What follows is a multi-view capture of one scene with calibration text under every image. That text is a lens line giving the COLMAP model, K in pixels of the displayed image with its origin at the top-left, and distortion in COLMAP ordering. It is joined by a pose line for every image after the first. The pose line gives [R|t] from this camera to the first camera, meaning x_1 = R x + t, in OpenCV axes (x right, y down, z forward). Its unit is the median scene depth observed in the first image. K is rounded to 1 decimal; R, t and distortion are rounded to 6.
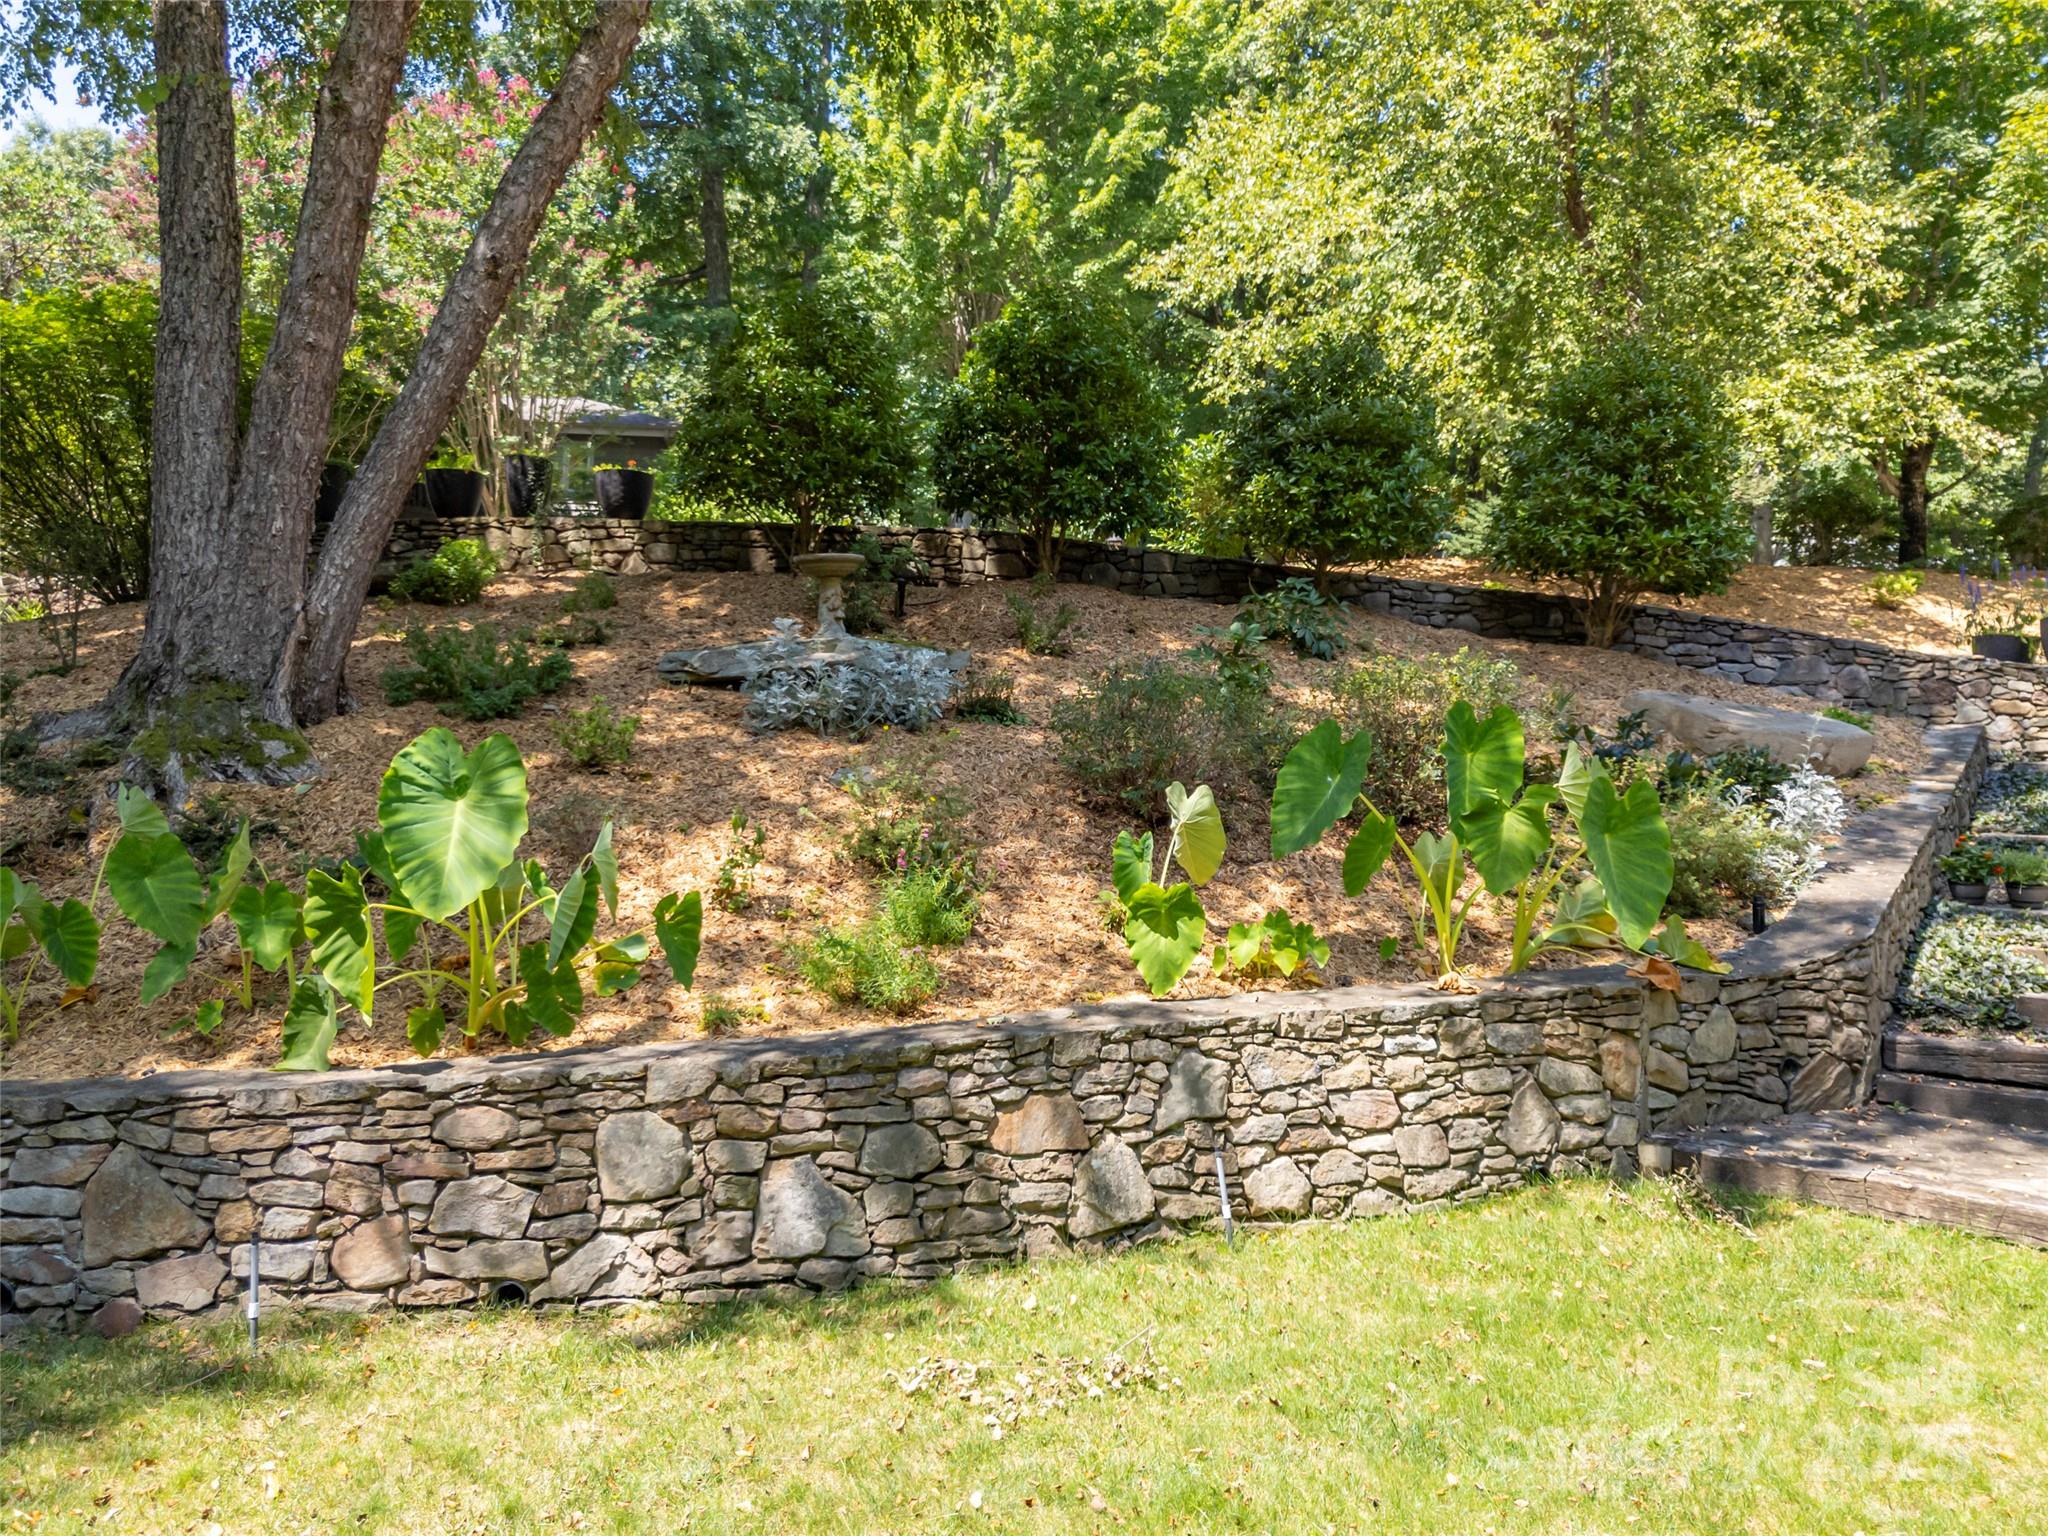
lens RADIAL K [[1496.3, 0, 1022.1], [0, 1496.3, 771.1], [0, 0, 1]] dist [0.065339, -0.033432]
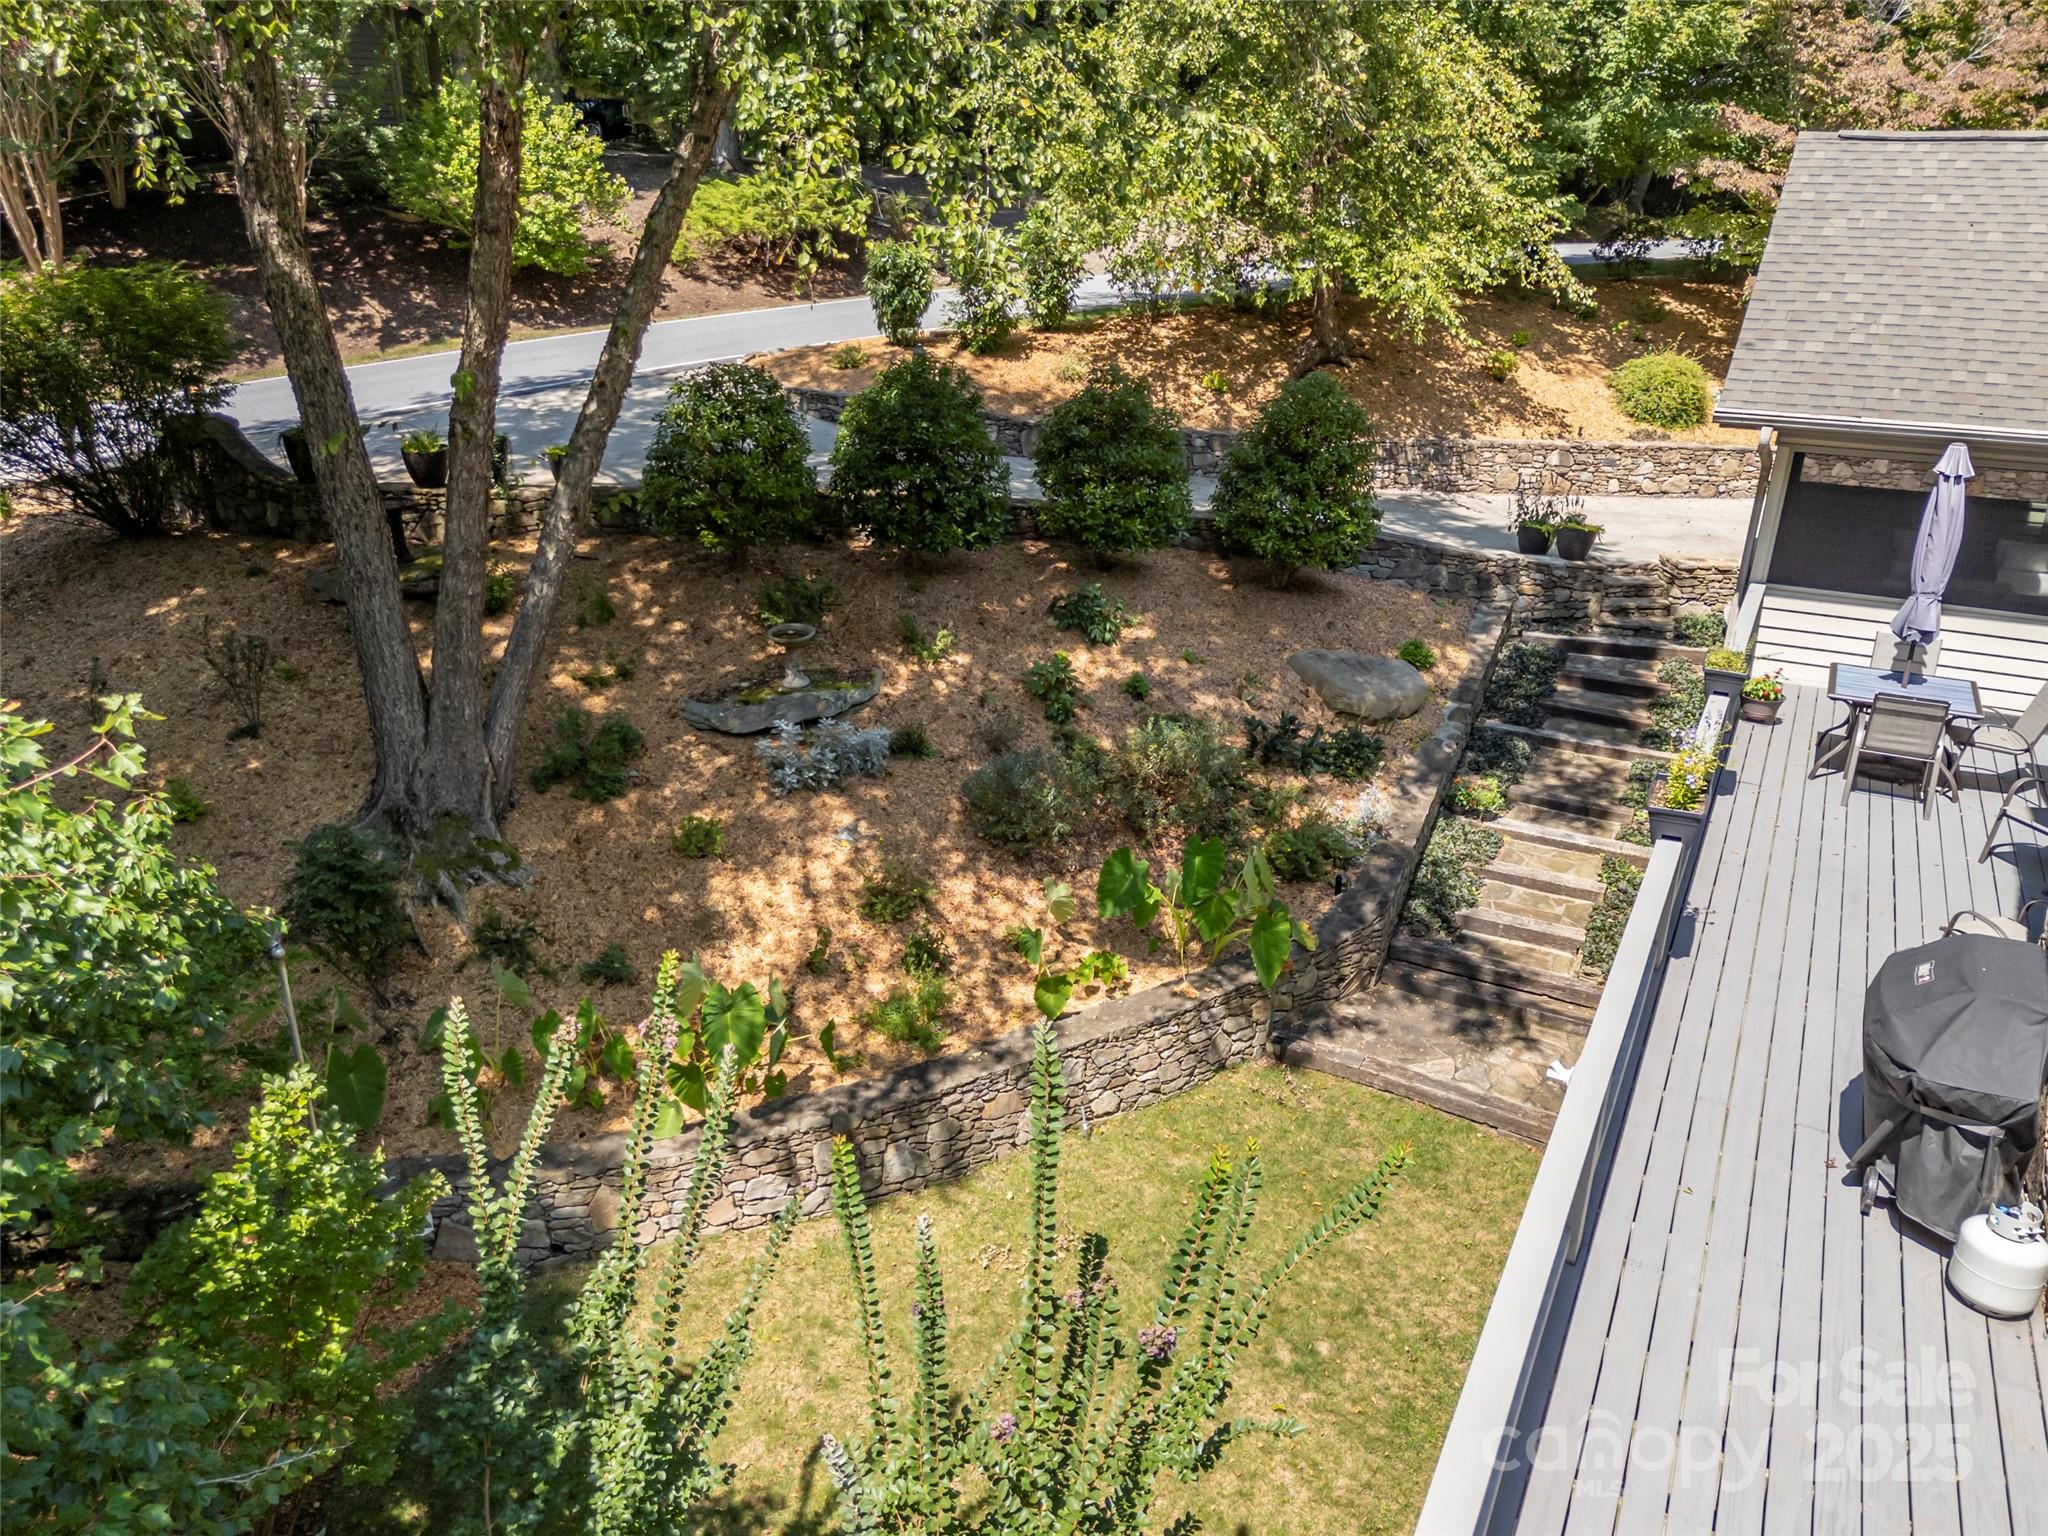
lens RADIAL K [[1496.3, 0, 1010.6], [0, 1496.3, 761.3], [0, 0, 1]] dist [0.065339, -0.033432]
pose [[0.981934, -0.070598, 0.175559, -0.300907], [-0.005130, 0.917521, 0.397654, -1.009565], [-0.189153, -0.391371, 0.900583, -0.705603]]
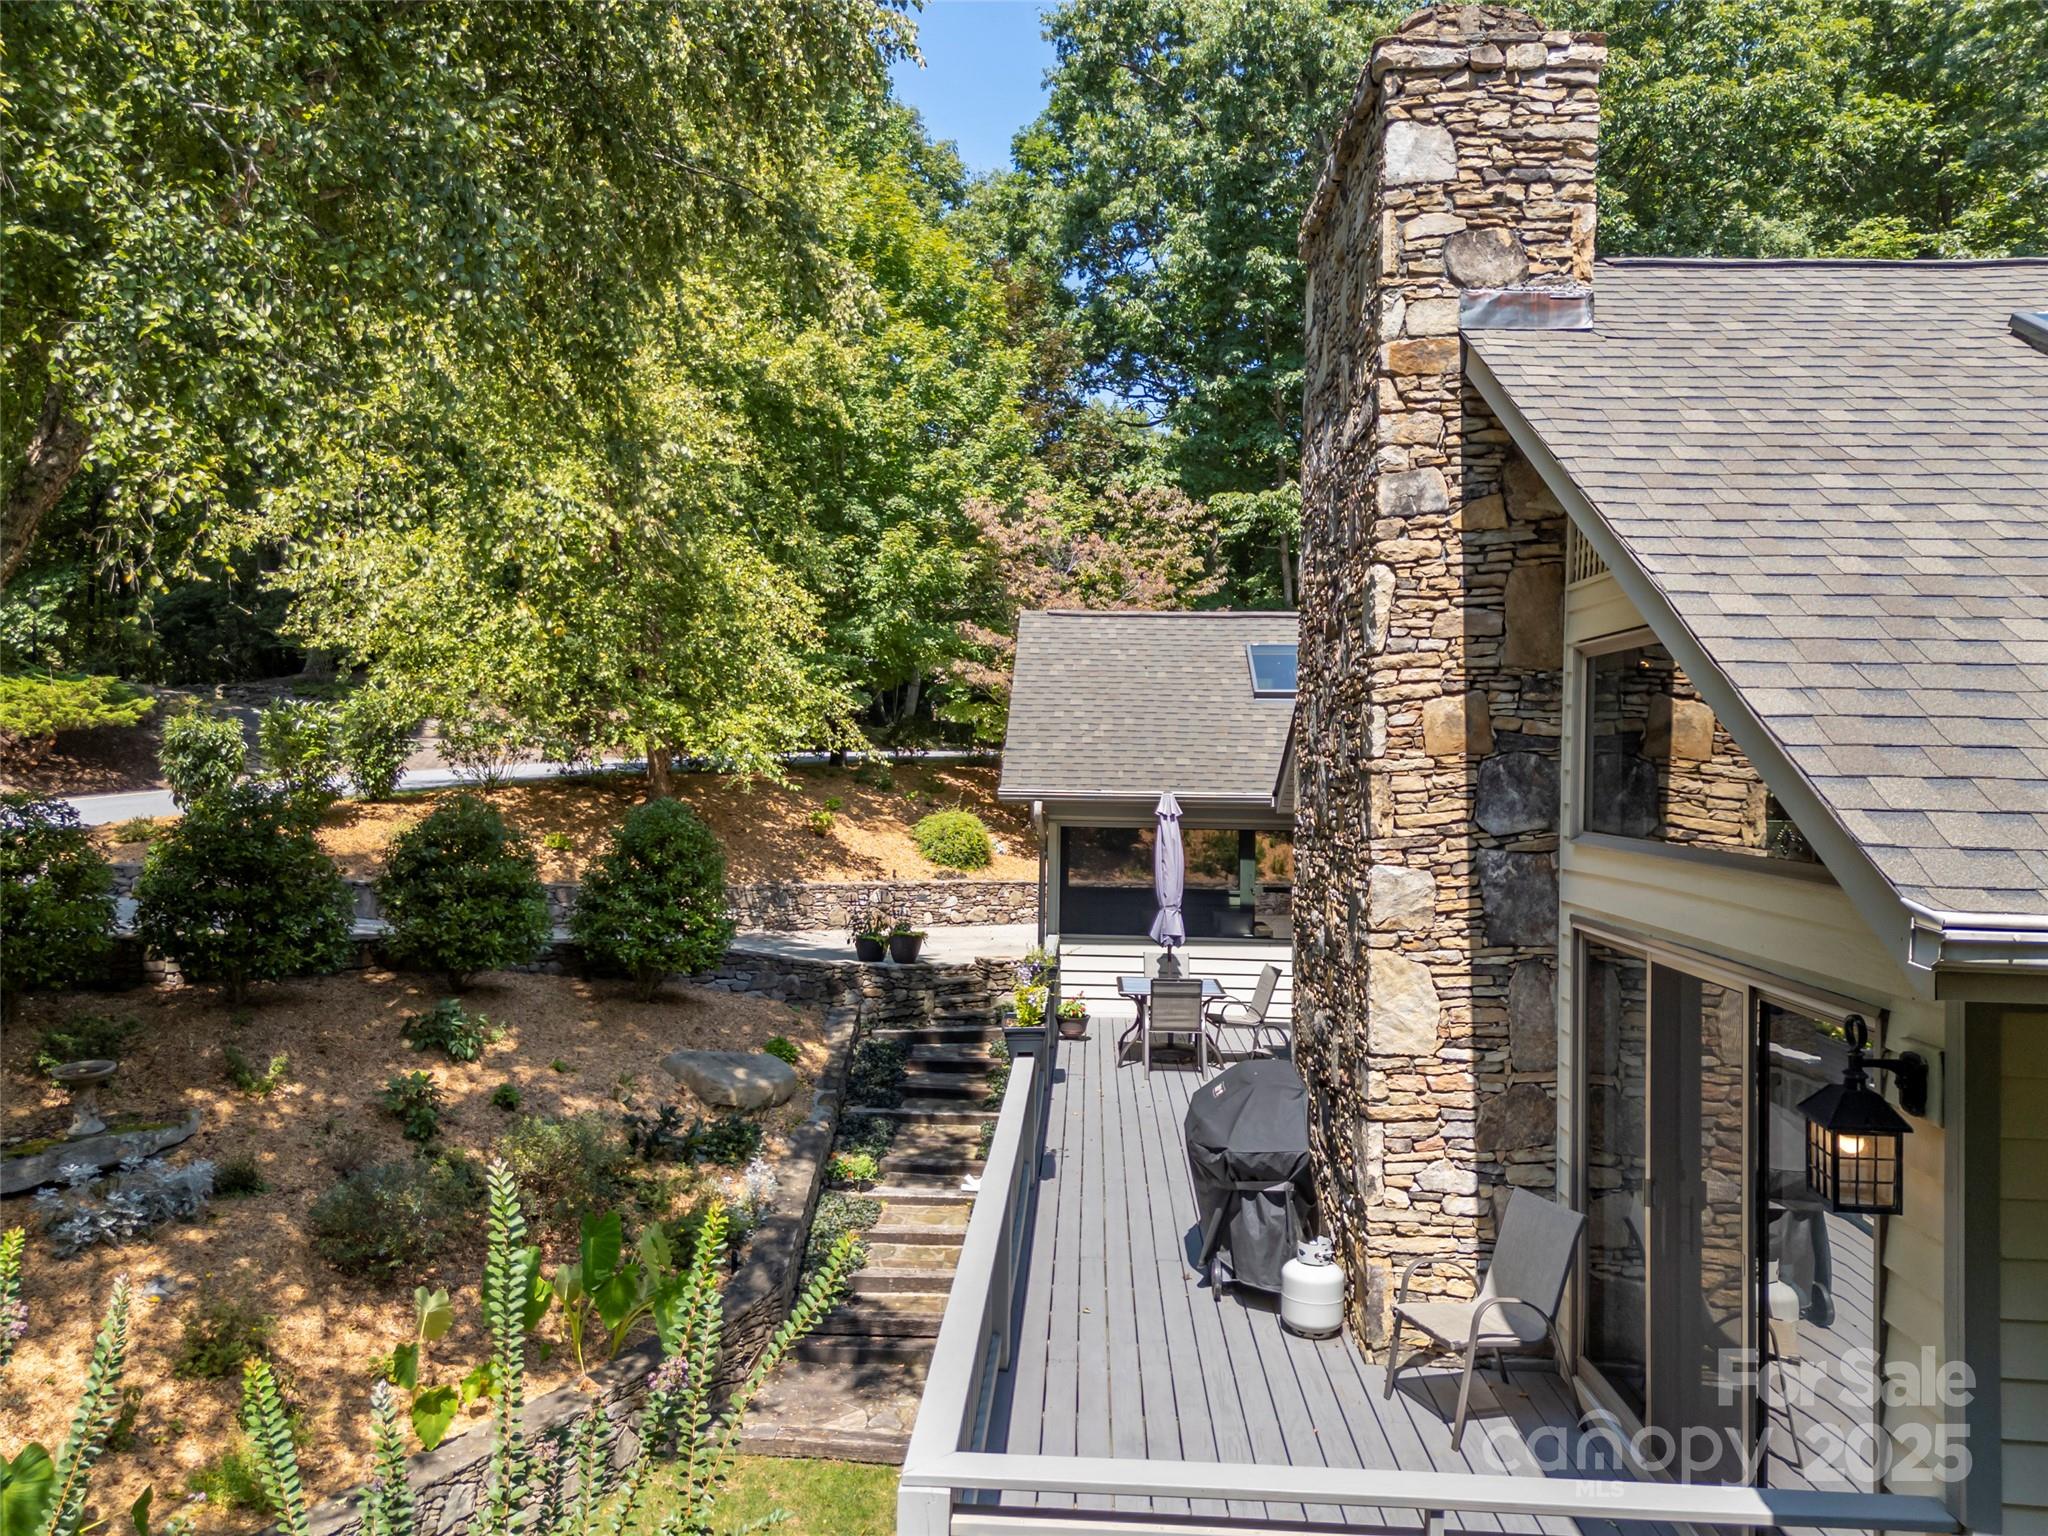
lens RADIAL K [[1496.3, 0, 1024.1], [0, 1496.3, 773.2], [0, 0, 1]] dist [0.065339, -0.033432]
pose [[0.802874, -0.017643, 0.595888, -0.413912], [-0.018910, 0.998305, 0.055035, -0.801738], [-0.595849, -0.055455, 0.801180, -0.861244]]
